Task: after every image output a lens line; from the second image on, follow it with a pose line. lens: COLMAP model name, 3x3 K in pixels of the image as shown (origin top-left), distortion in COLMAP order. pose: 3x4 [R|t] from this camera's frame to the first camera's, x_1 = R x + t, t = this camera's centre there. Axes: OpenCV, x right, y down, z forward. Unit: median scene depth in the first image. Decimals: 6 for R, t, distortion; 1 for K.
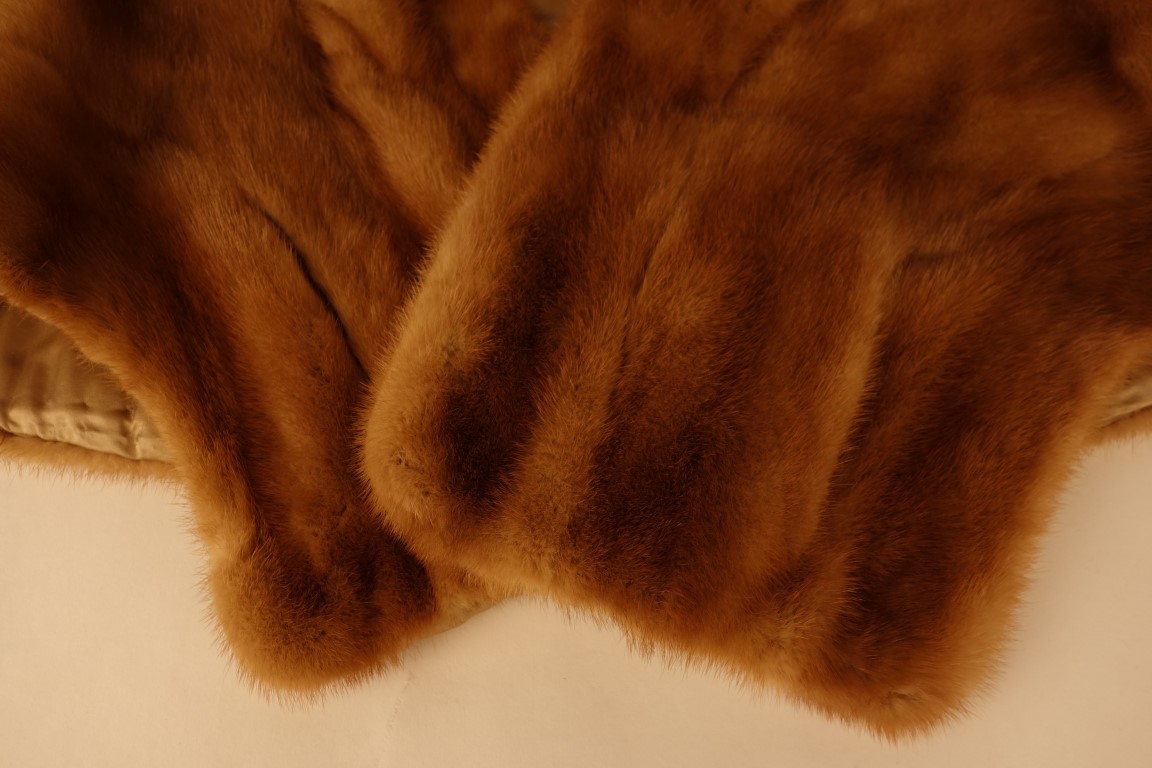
lens RADIAL K [[982.3, 0, 576.0], [0, 982.3, 384.0], [0, 0, 1]] dist [-0.002059, 0.002345]
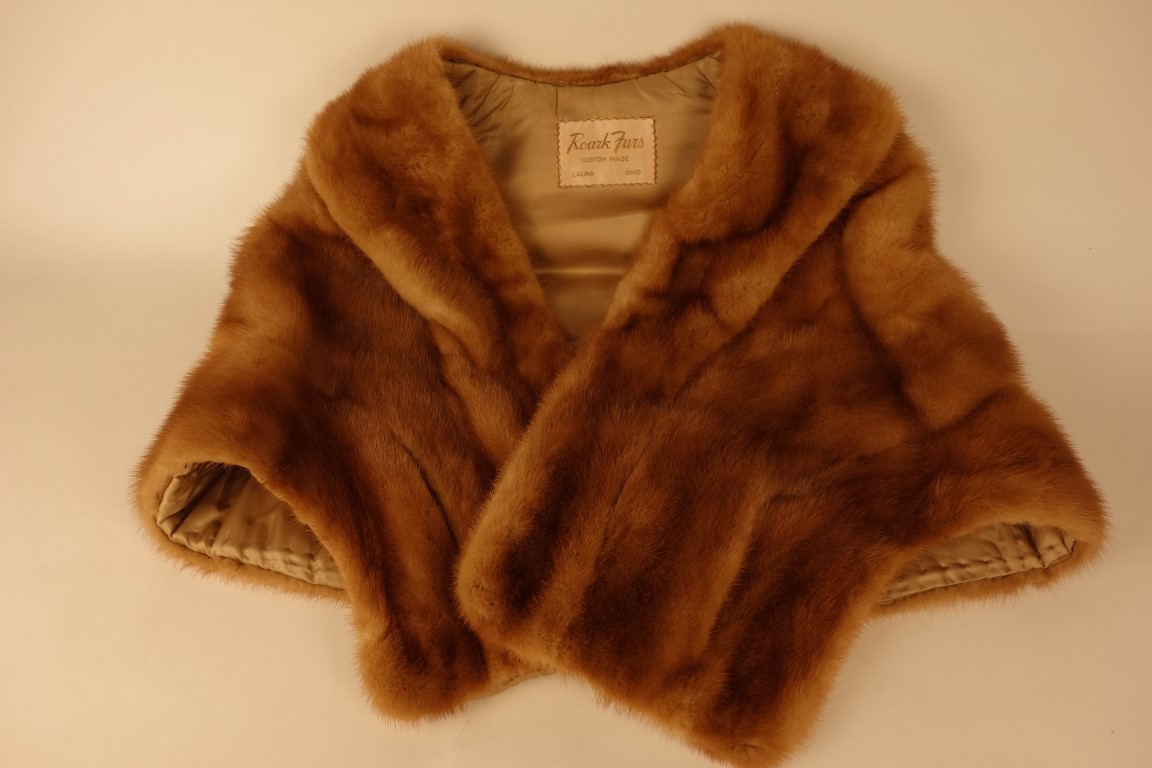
lens RADIAL K [[982.3, 0, 576.0], [0, 982.3, 384.0], [0, 0, 1]] dist [-0.002059, 0.002345]
pose [[0.997693, 0.066637, -0.012988, 0.000509], [-0.067823, 0.969731, -0.234569, 0.113434], [-0.003036, 0.234909, 0.972013, -0.756959]]
